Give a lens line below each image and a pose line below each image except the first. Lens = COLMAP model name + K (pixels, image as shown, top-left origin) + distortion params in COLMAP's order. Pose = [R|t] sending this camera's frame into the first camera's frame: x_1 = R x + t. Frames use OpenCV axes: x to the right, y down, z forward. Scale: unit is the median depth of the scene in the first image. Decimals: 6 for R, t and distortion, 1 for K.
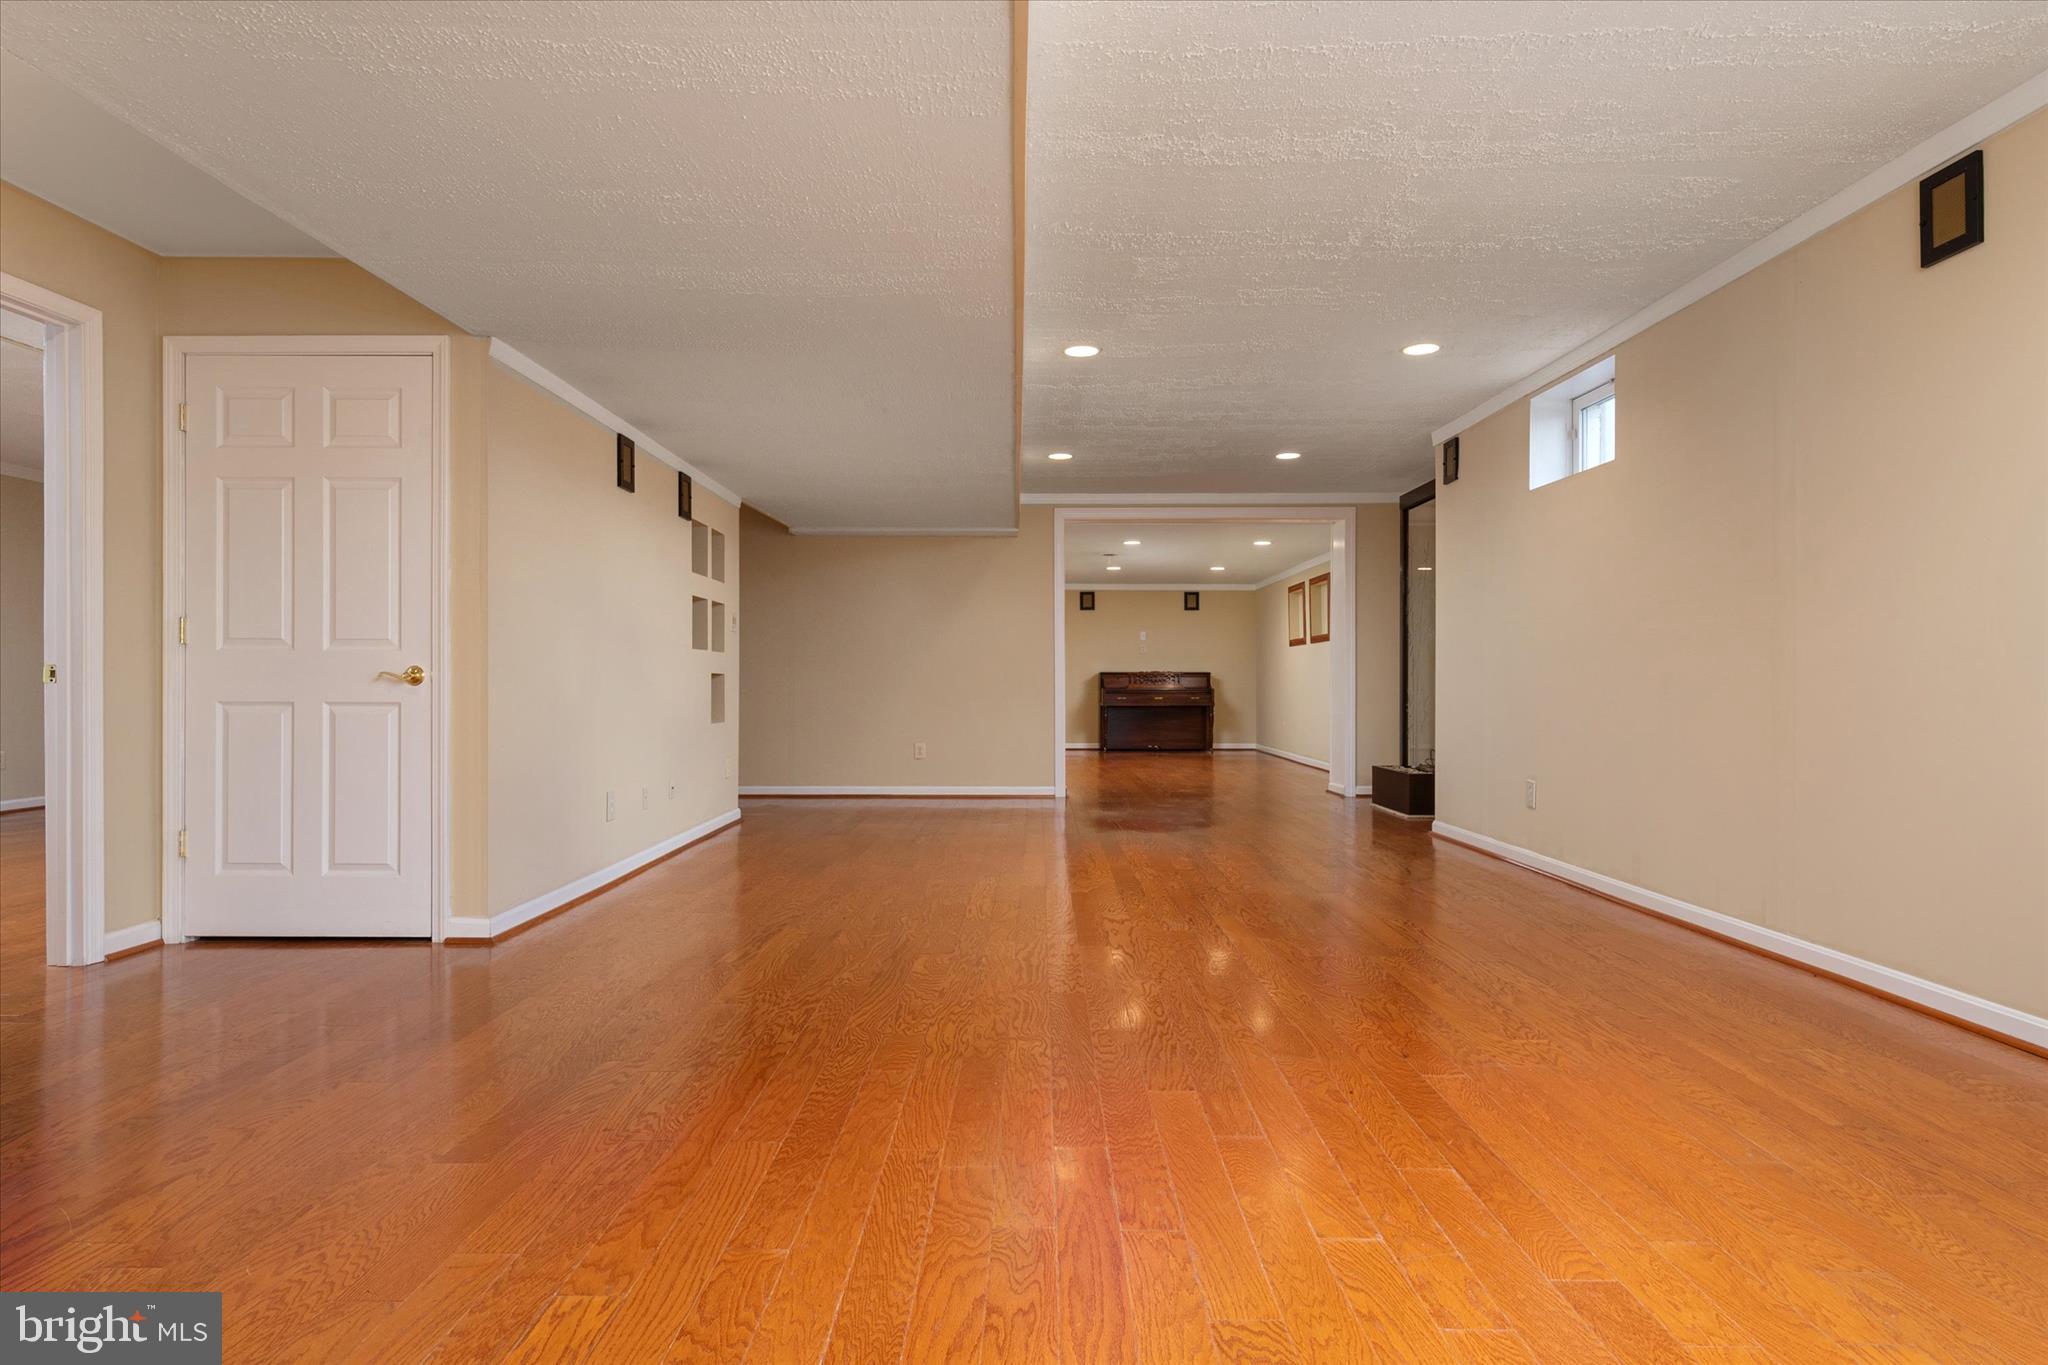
lens RADIAL K [[1039.1, 0, 1018.9], [0, 1039.1, 659.3], [0, 0, 1]] dist [0.006447, -0.000637]
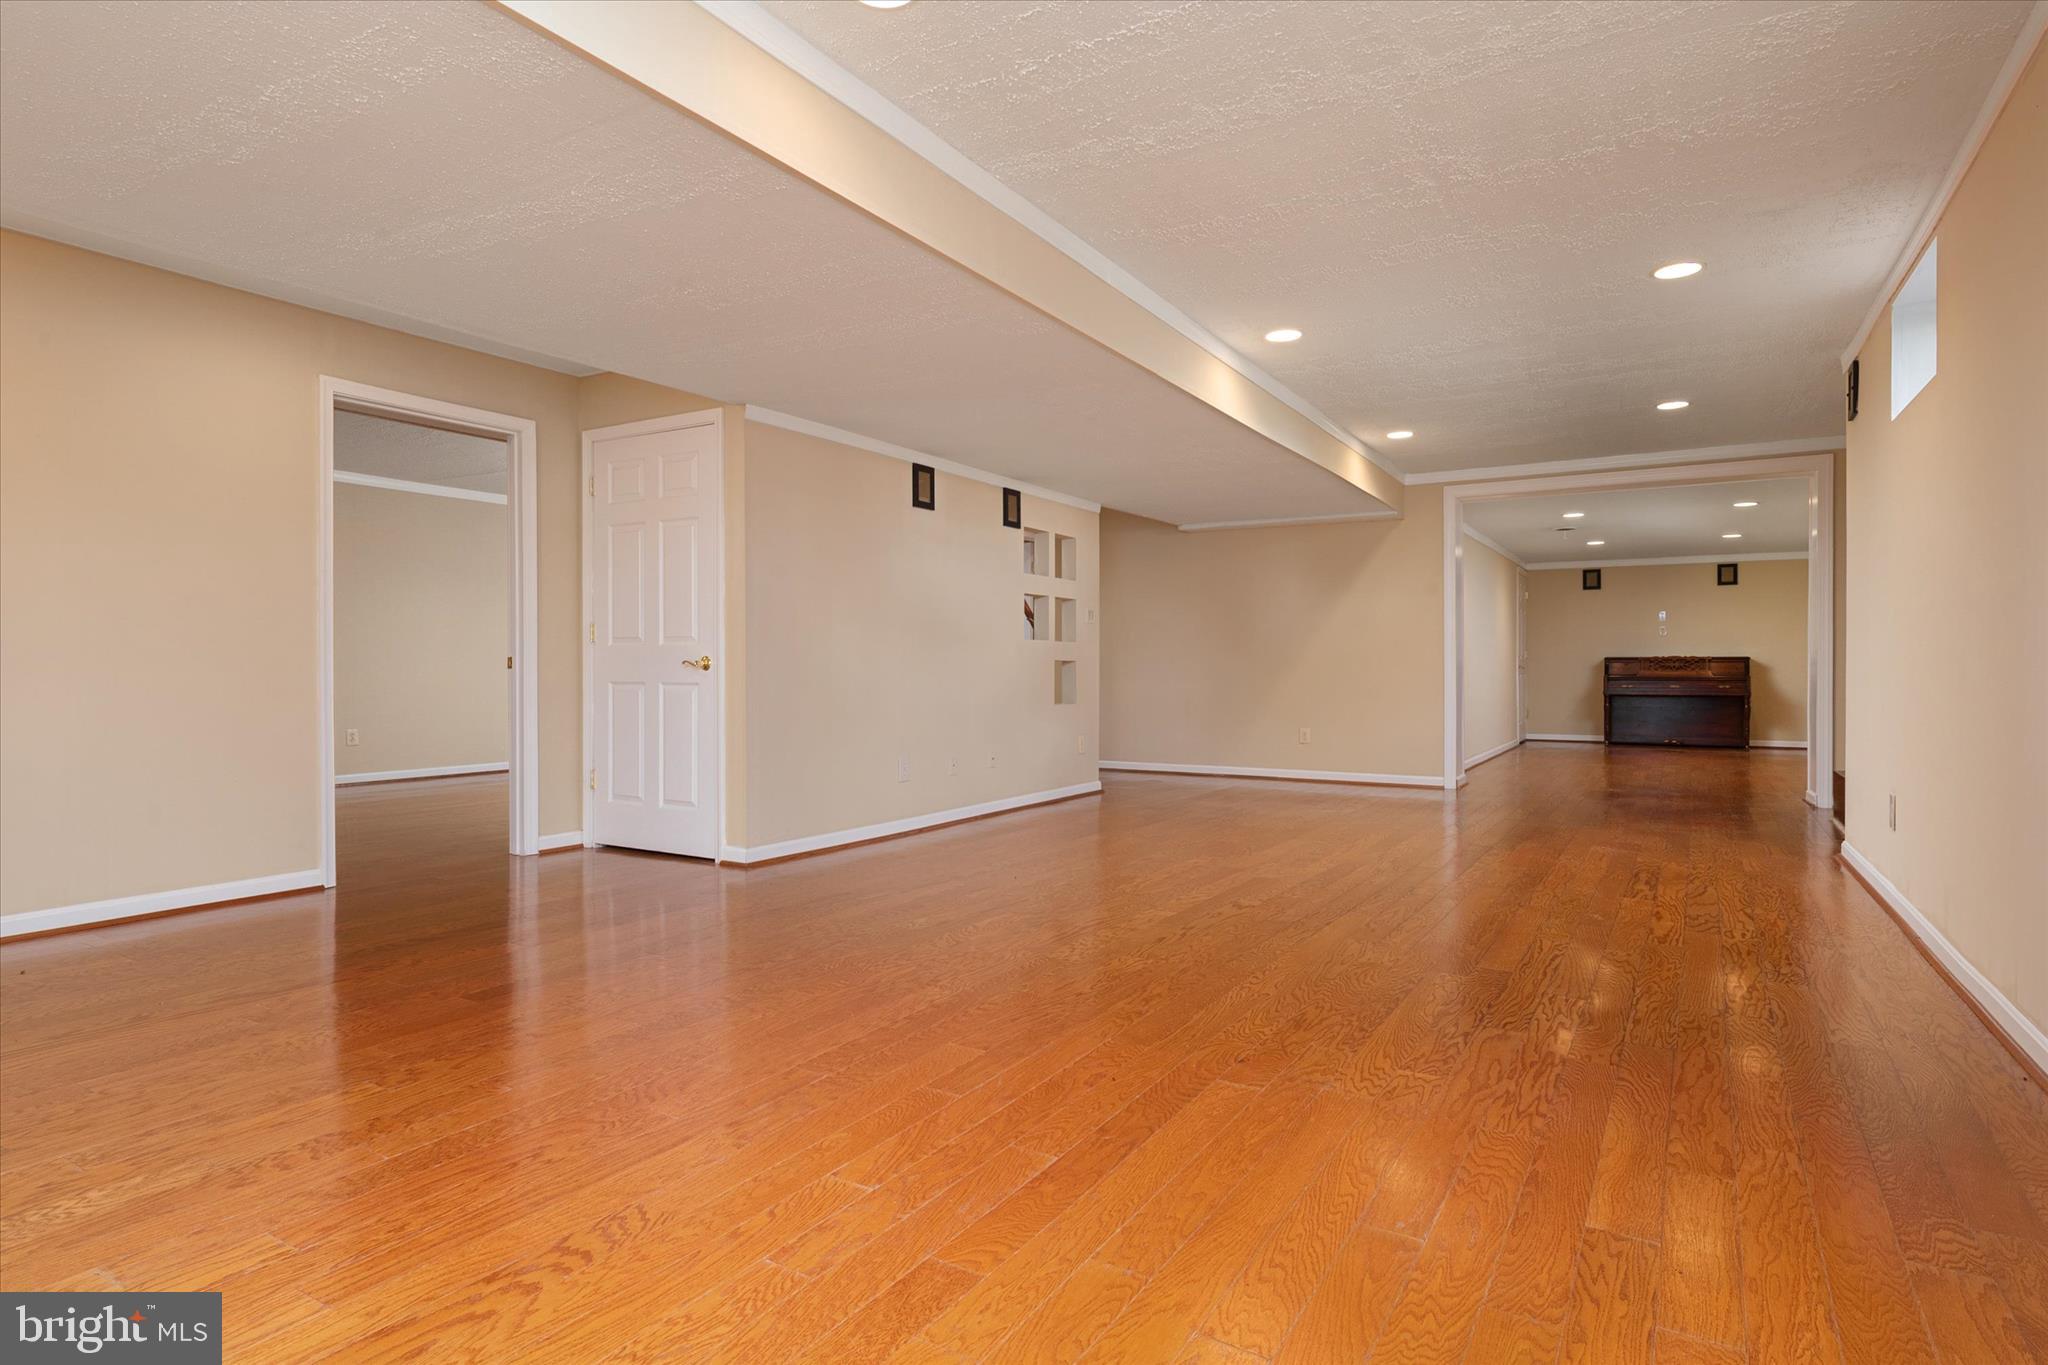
lens RADIAL K [[996.8, 0, 1090.4], [0, 996.8, 655.5], [0, 0, 1]] dist [0.004608, 0.000180]
pose [[0.886177, -0.006261, -0.463304, 0.267248], [0.010451, 0.999924, 0.006477, 0.001225], [0.463228, -0.010582, 0.886176, 0.052607]]
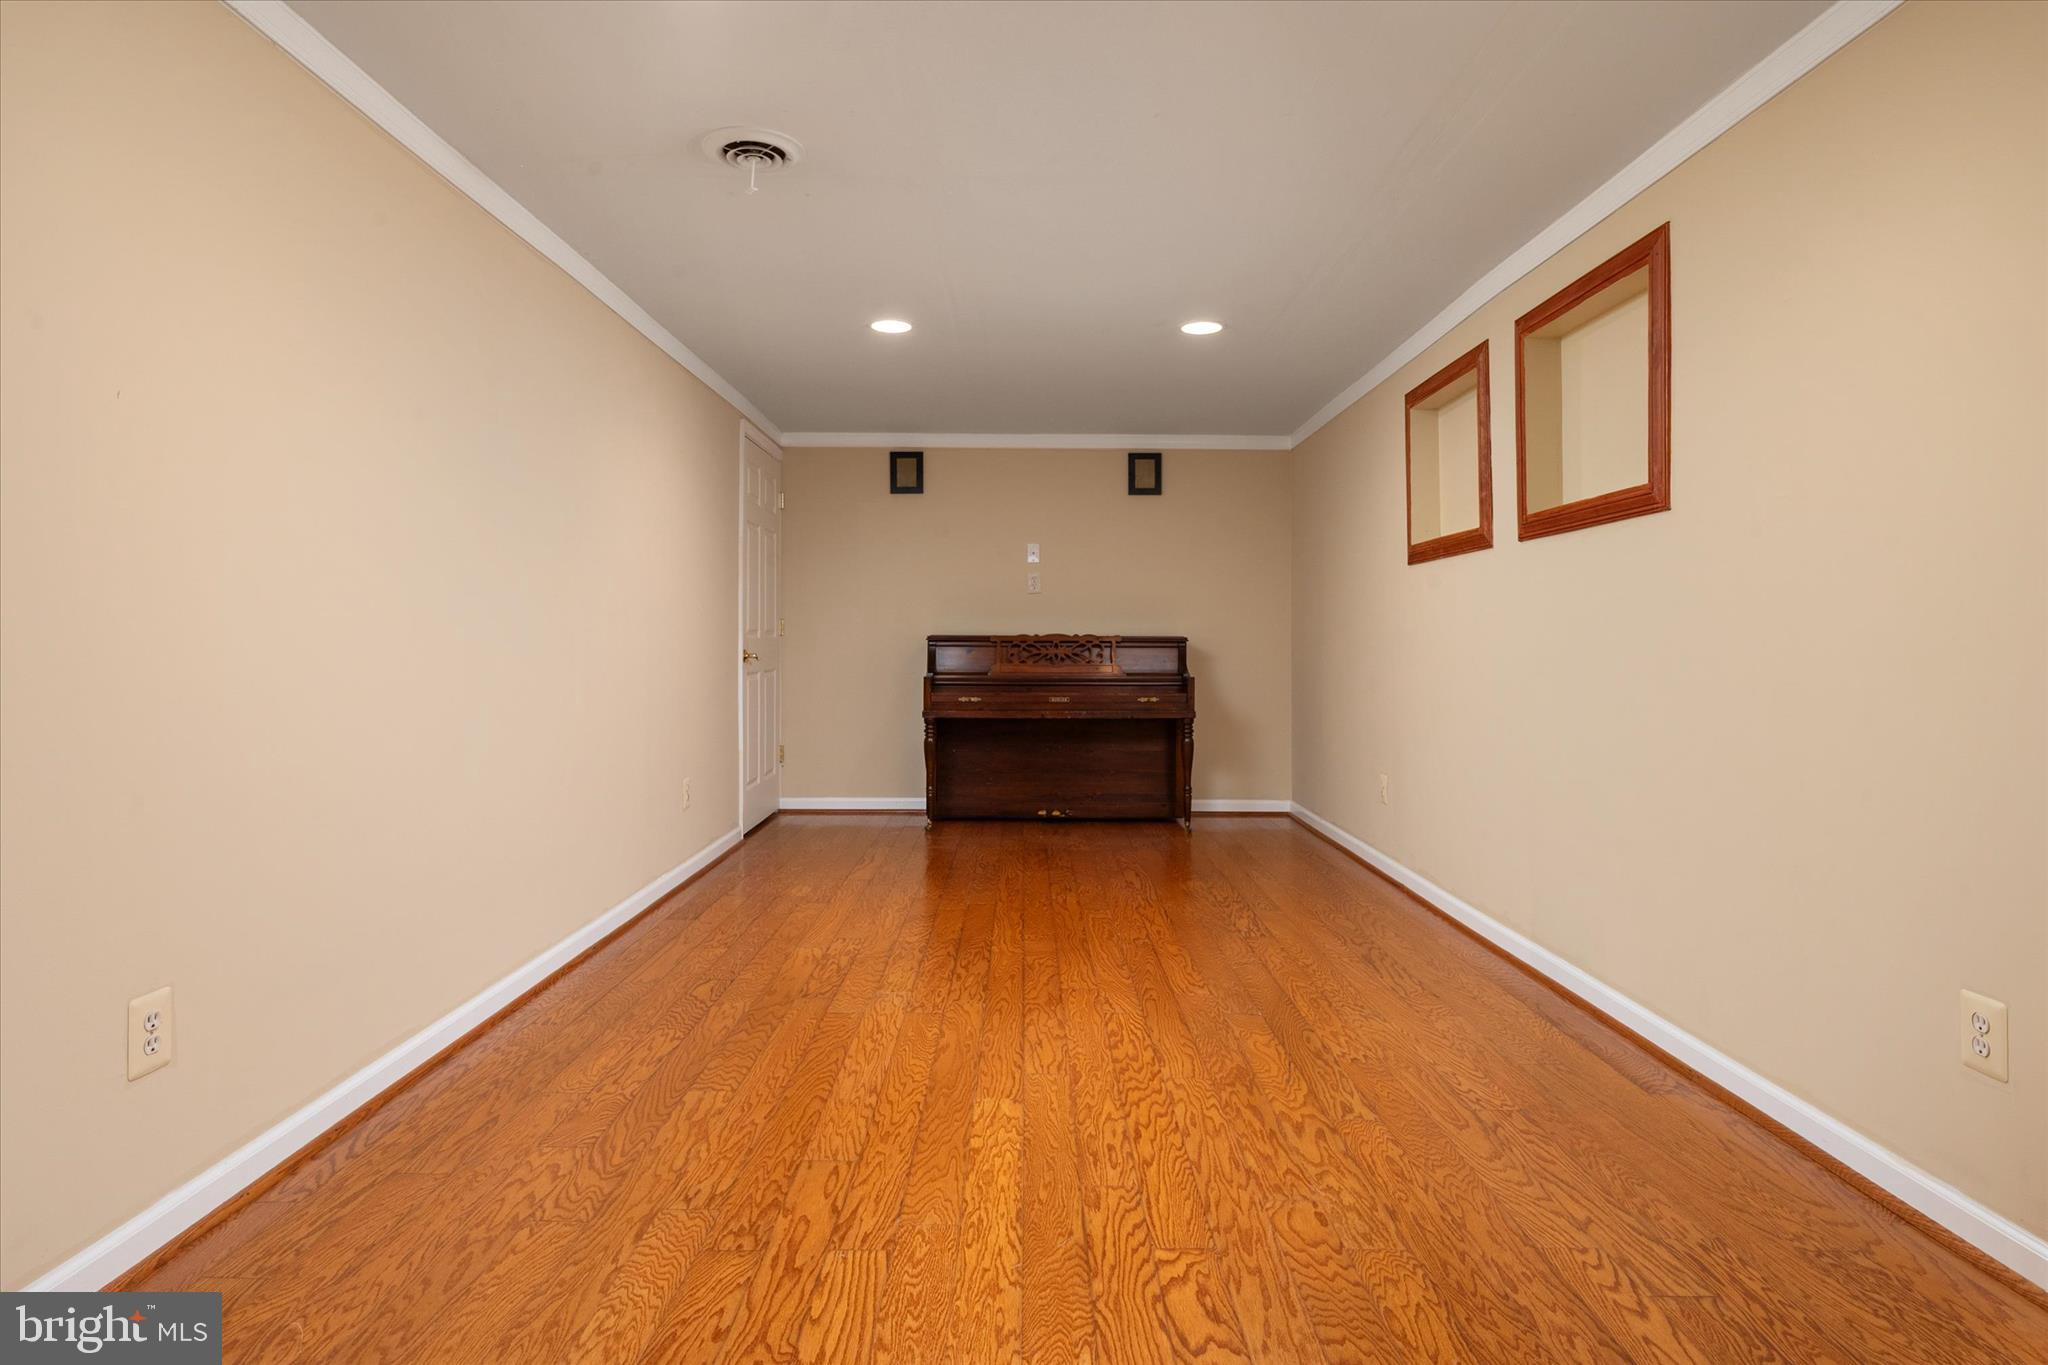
lens RADIAL K [[1039.1, 0, 1018.9], [0, 1039.1, 659.3], [0, 0, 1]] dist [0.006447, -0.000637]
pose [[0.999831, -0.001269, 0.018344, 0.344563], [0.000671, 0.999469, 0.032570, 0.026020], [-0.018376, -0.032552, 0.999301, 1.842239]]
